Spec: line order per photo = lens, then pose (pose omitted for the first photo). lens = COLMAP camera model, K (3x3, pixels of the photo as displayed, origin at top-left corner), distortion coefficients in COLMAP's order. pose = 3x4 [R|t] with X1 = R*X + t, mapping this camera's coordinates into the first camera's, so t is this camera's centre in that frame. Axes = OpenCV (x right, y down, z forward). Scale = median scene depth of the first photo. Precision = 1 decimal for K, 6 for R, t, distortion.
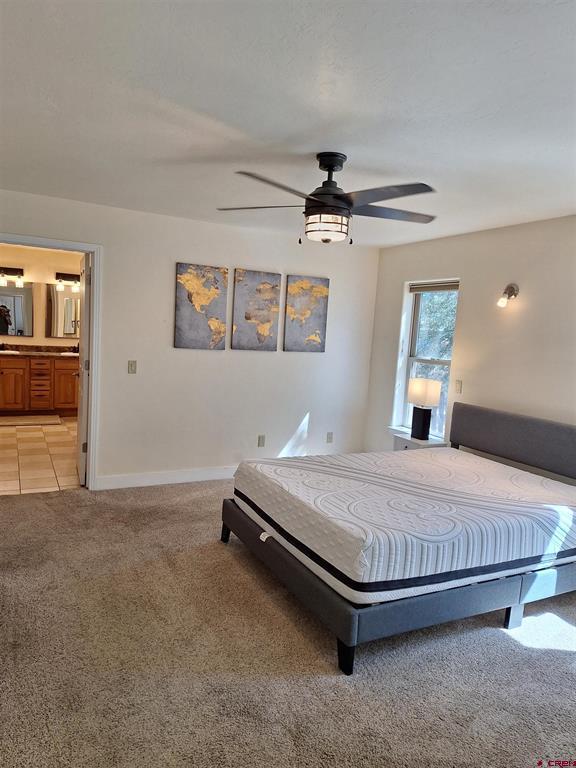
lens RADIAL K [[533.9, 0, 288.0], [0, 533.9, 384.0], [0, 0, 1]] dist [0.113656, -0.151717]
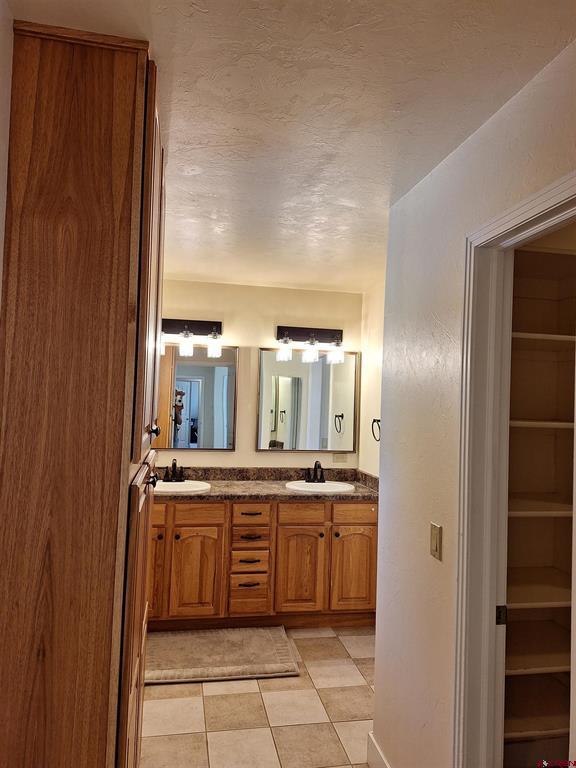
lens RADIAL K [[533.9, 0, 288.0], [0, 533.9, 384.0], [0, 0, 1]] dist [0.113656, -0.151717]
pose [[0.962125, -0.032493, -0.270665, -0.291271], [-0.006600, 0.989803, -0.142287, -0.080406], [0.272528, 0.138684, 0.952100, 0.542154]]
